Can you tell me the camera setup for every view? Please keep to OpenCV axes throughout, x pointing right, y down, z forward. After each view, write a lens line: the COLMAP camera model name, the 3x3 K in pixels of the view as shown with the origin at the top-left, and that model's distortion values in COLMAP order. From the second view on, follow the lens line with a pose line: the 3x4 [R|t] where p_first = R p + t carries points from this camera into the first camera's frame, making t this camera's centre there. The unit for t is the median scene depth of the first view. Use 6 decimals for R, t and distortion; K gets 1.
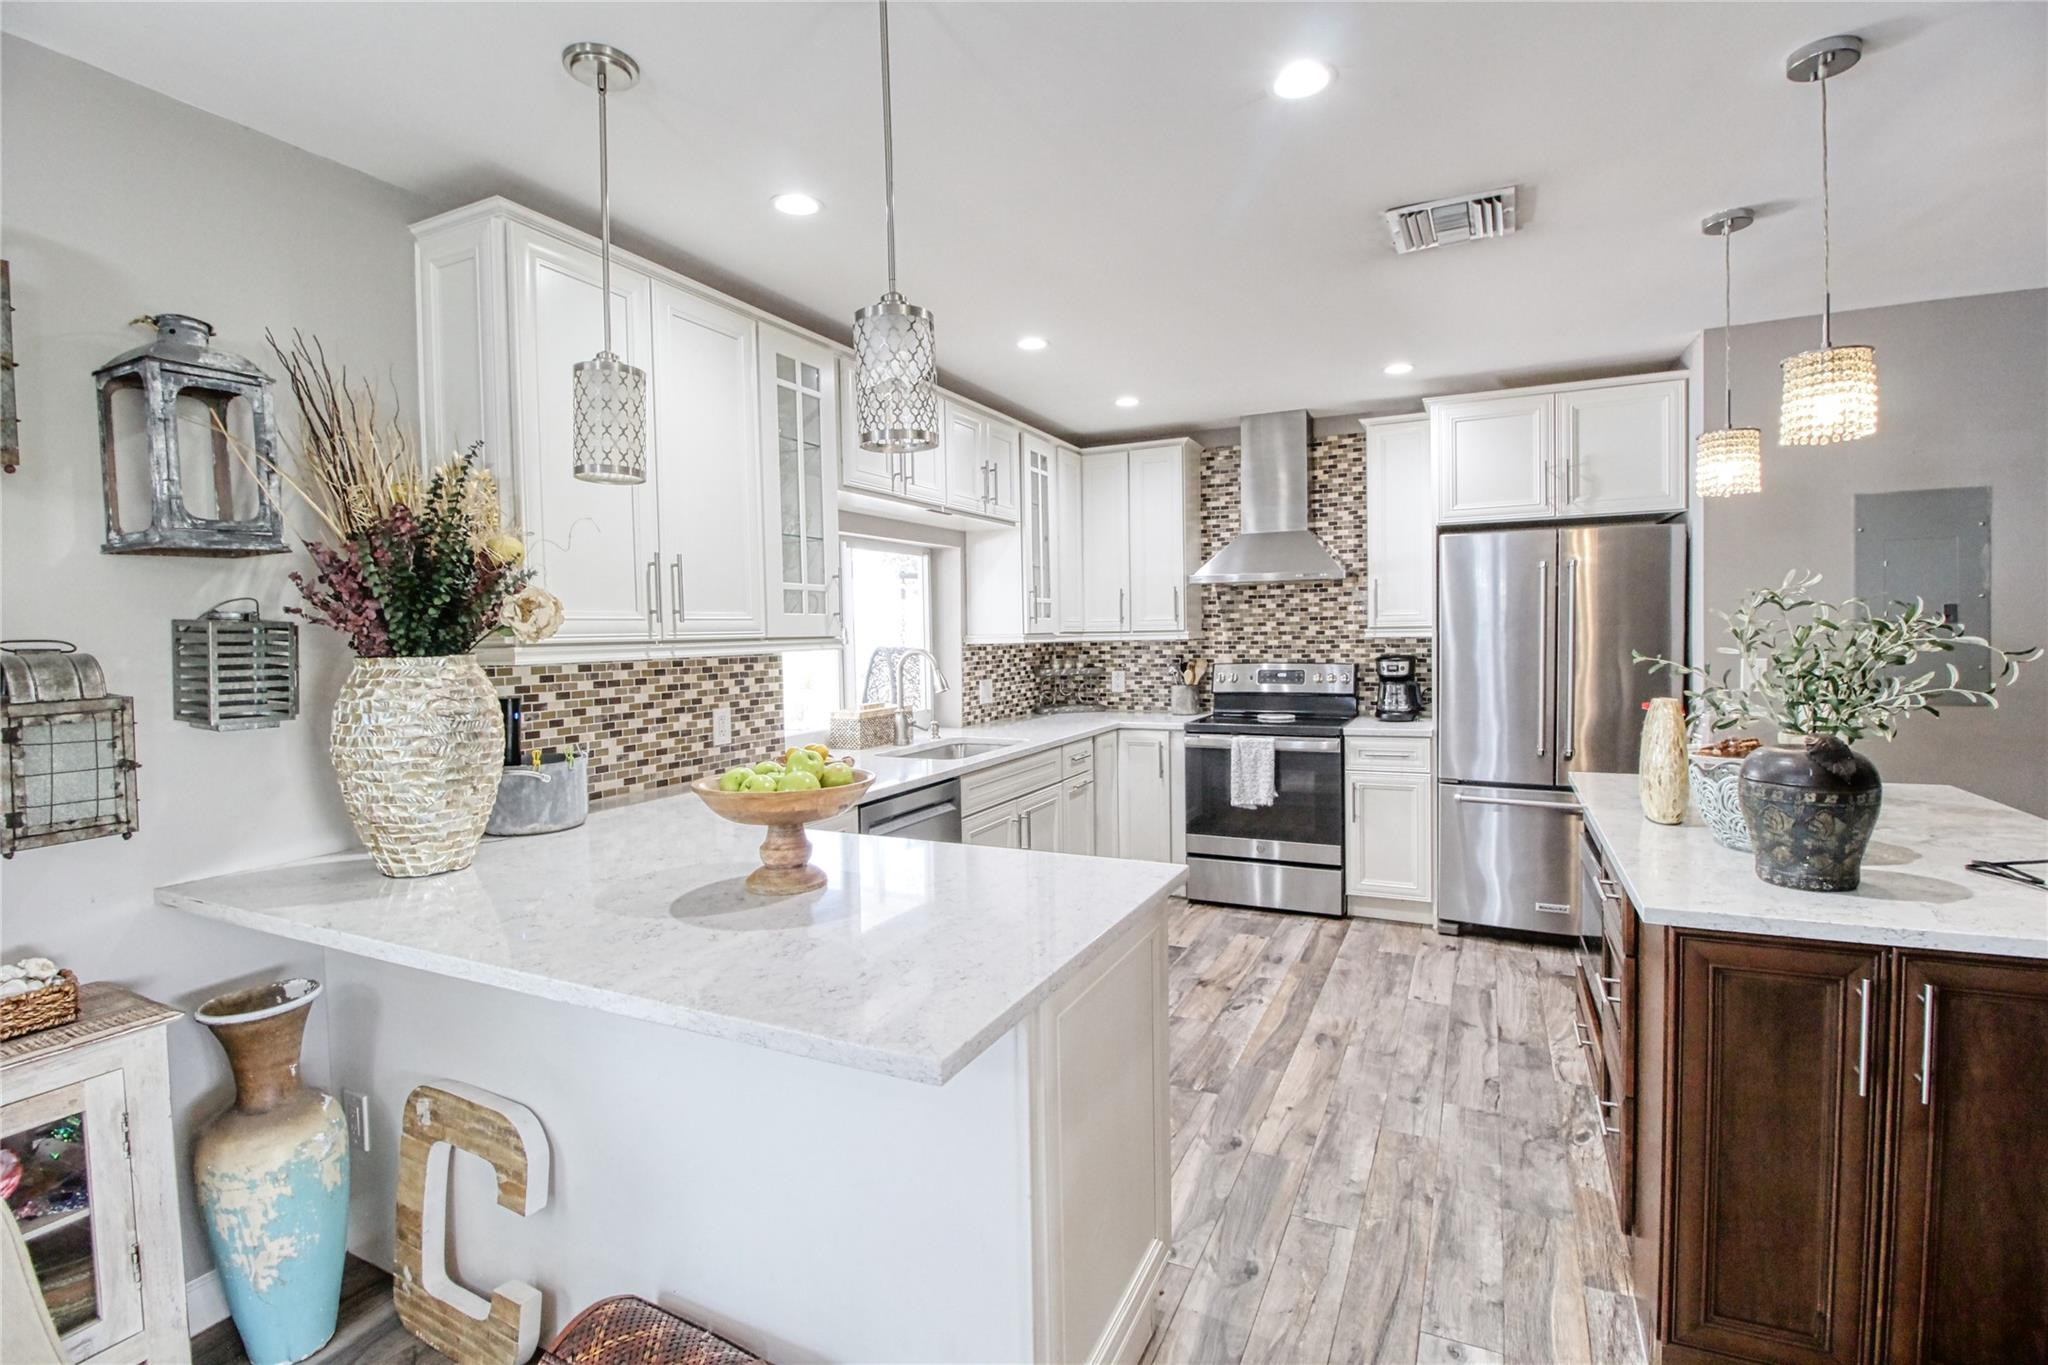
lens RADIAL K [[961.3, 0, 1019.8], [0, 961.3, 675.9], [0, 0, 1]] dist [-0.013235, -0.004804]
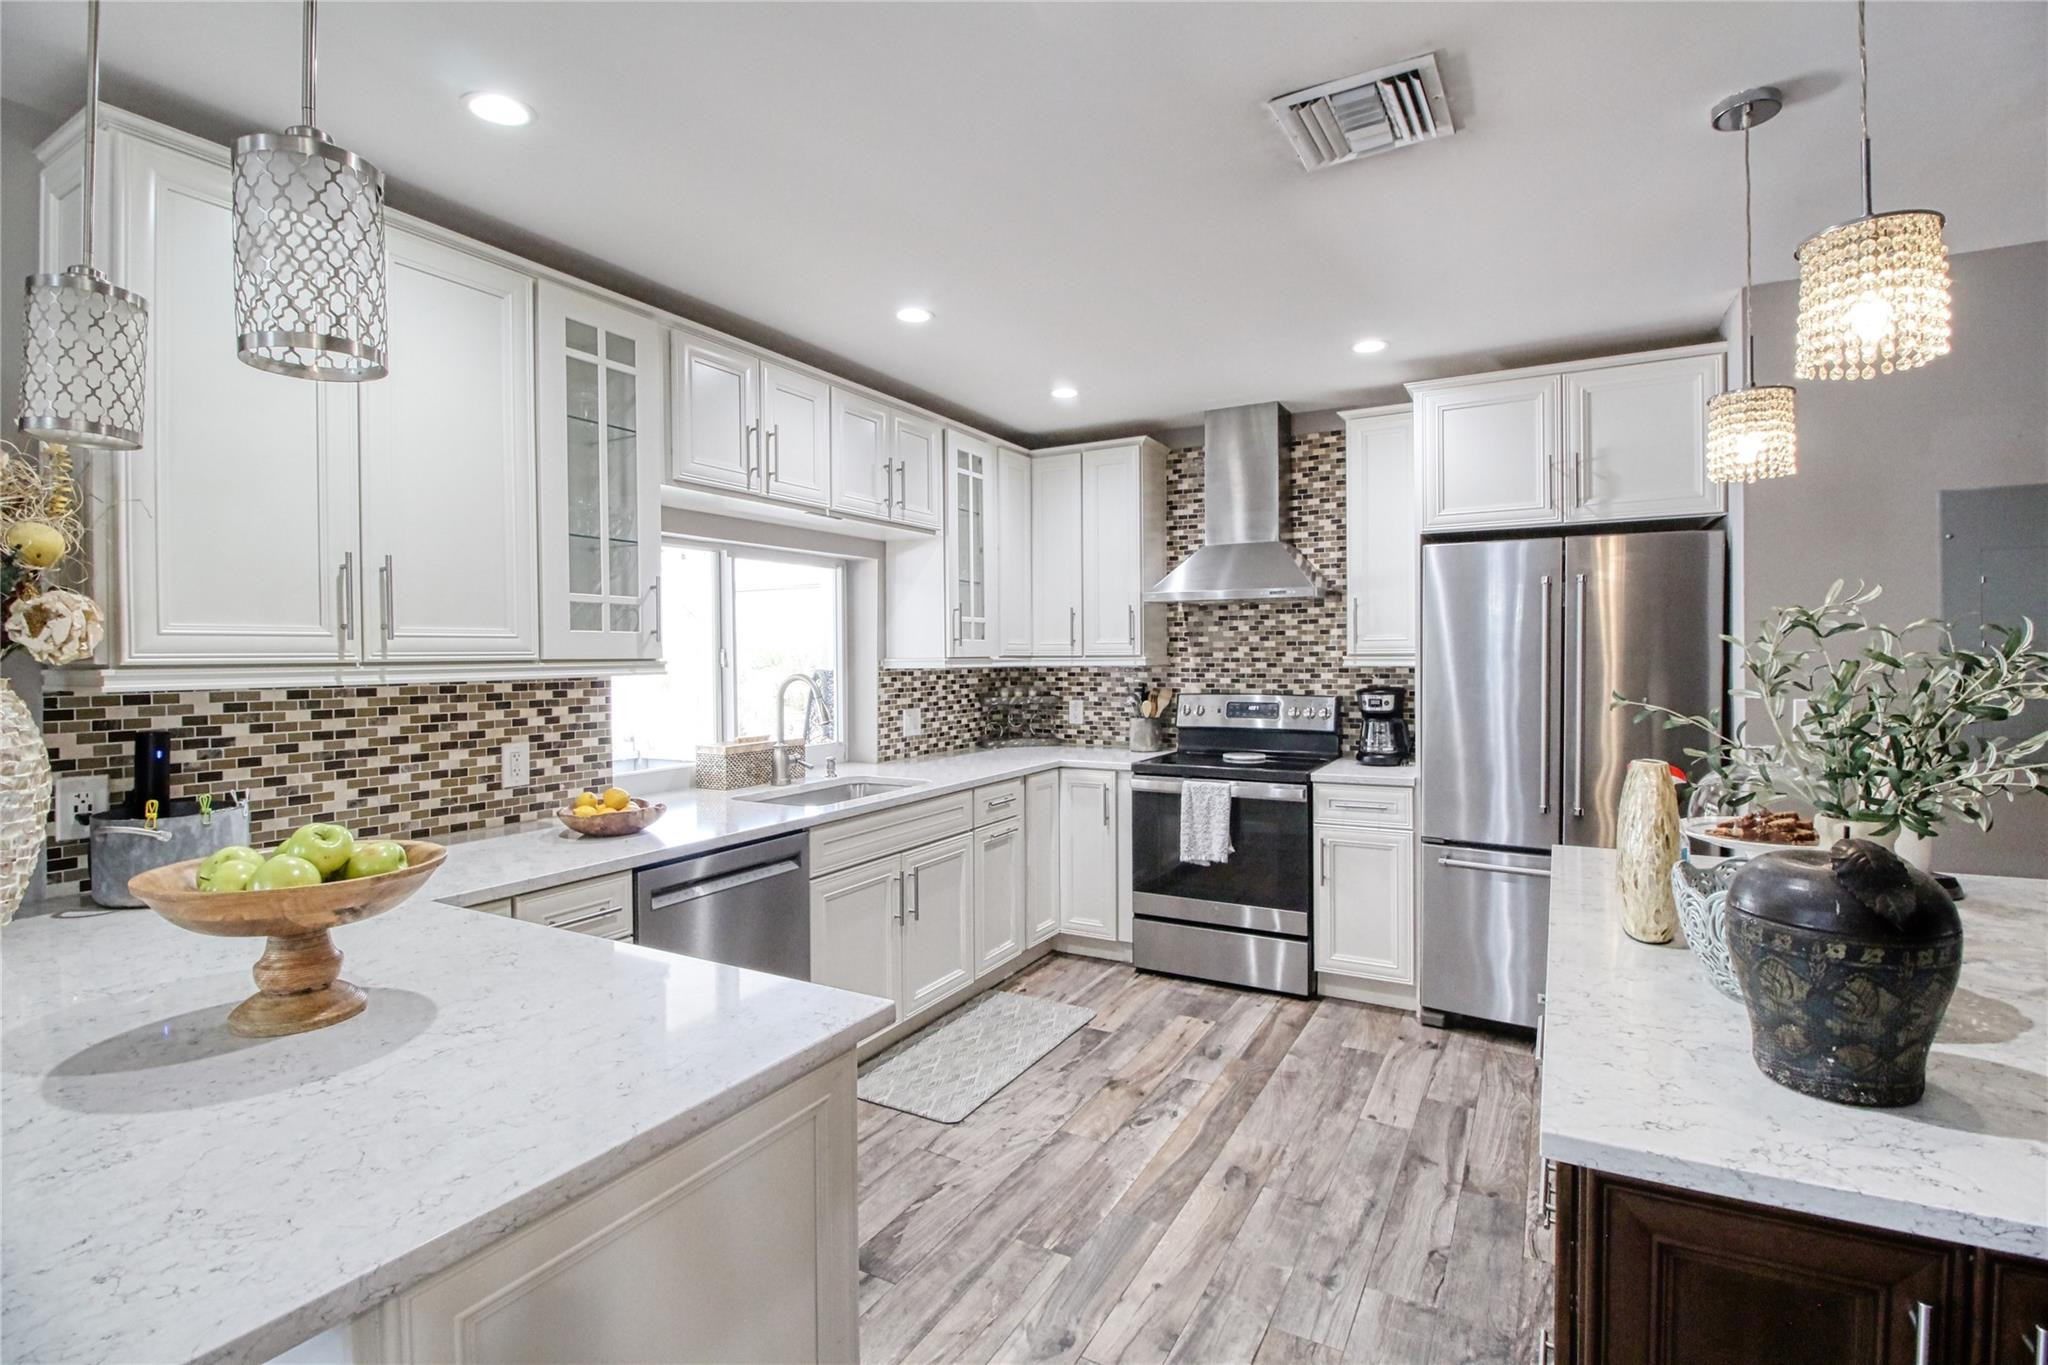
lens RADIAL K [[961.3, 0, 1021.8], [0, 961.3, 674.8], [0, 0, 1]] dist [-0.013235, -0.004804]
pose [[0.998098, 0.012100, -0.060446, 0.183695], [-0.013556, 0.999627, -0.023728, -0.012155], [0.060136, 0.024502, 0.997889, 0.192016]]
